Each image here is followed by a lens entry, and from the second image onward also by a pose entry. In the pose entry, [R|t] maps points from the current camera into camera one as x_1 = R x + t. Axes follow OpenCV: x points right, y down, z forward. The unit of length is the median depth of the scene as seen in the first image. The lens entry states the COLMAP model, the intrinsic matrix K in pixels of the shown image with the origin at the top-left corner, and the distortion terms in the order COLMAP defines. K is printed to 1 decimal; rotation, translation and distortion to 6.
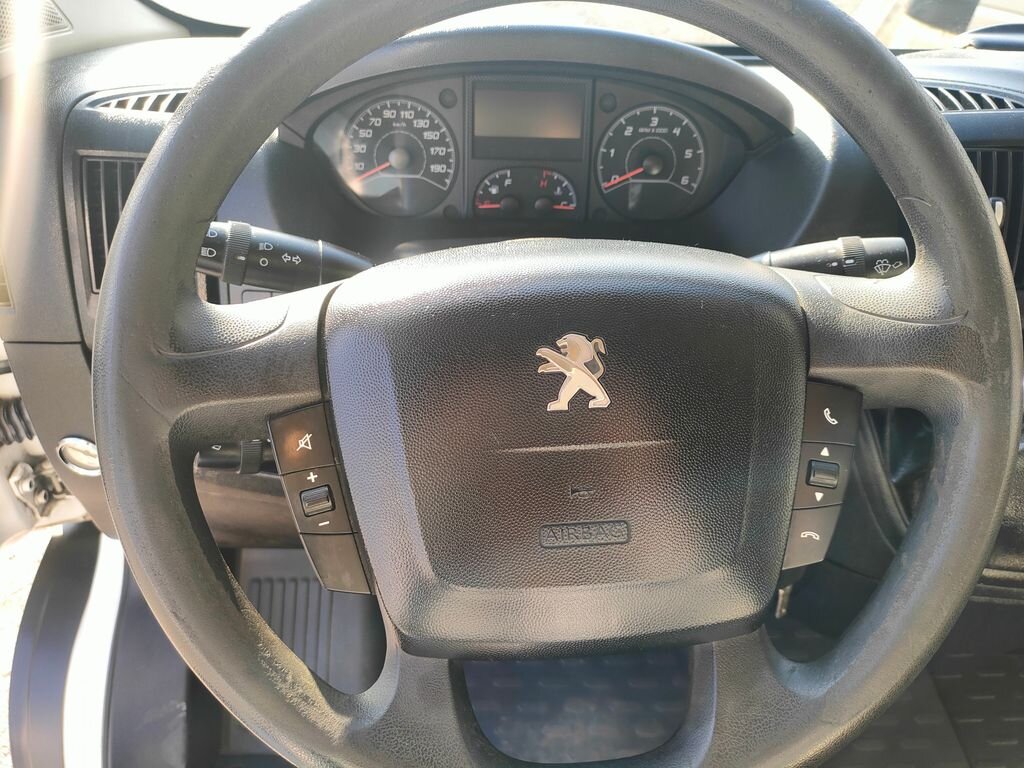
lens RADIAL K [[765.1, 0, 514.3], [0, 765.1, 380.1], [0, 0, 1]] dist [0.018474, -0.019241]
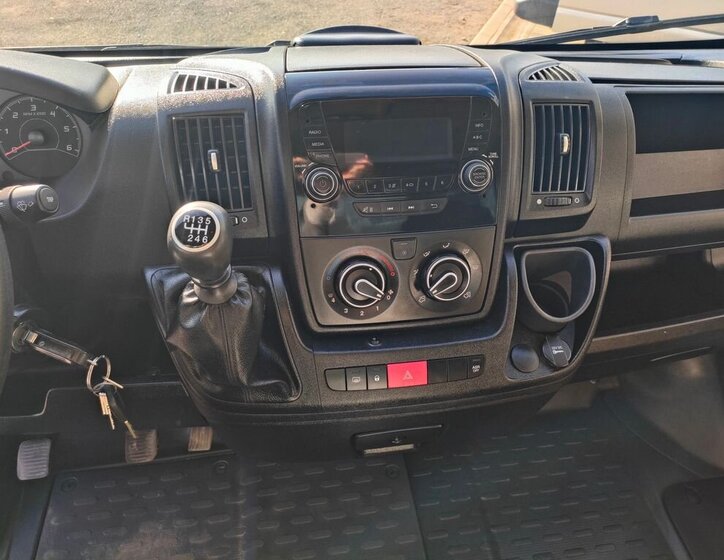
lens RADIAL K [[552.8, 0, 363.7], [0, 552.8, 277.6], [0, 0, 1]] dist [0.039856, -0.035157]
pose [[0.993155, -0.082111, 0.083073, 0.671587], [0.083279, 0.996469, -0.010686, 0.033722], [-0.081902, 0.017531, 0.996486, -0.061888]]
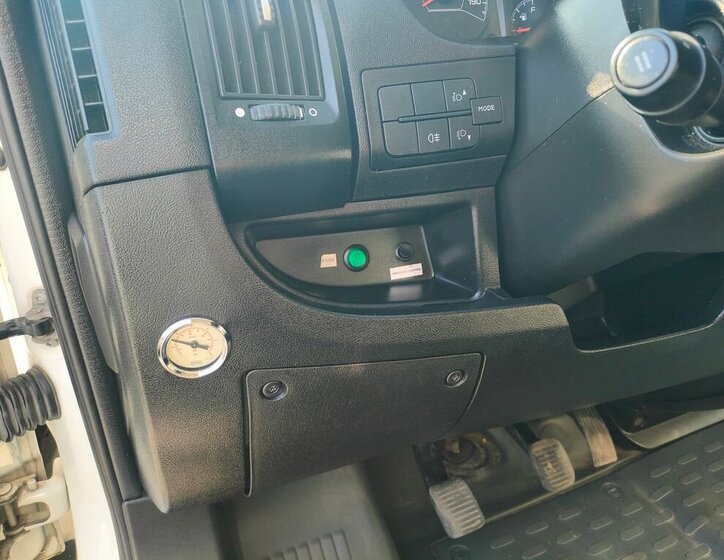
lens RADIAL K [[552.8, 0, 360.1], [0, 552.8, 277.3], [0, 0, 1]] dist [0.039856, -0.035157]
pose [[0.926013, -0.214509, 0.310622, -0.569124], [0.289022, 0.932204, -0.217860, 0.199630], [-0.242830, 0.291517, 0.925230, 0.444299]]
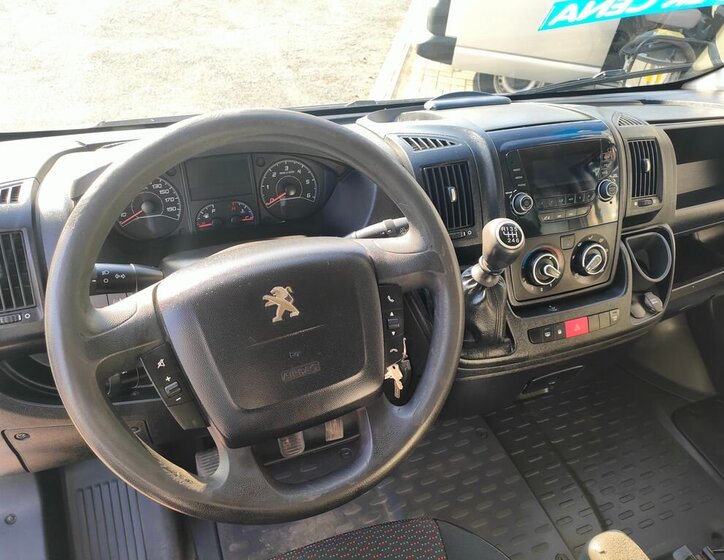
lens RADIAL K [[552.8, 0, 363.6], [0, 552.8, 276.2], [0, 0, 1]] dist [0.039856, -0.035157]
pose [[0.942038, -0.185360, 0.279653, -0.069820], [0.202987, 0.978549, -0.035179, 0.009810], [-0.267134, 0.089906, 0.959456, -0.335511]]
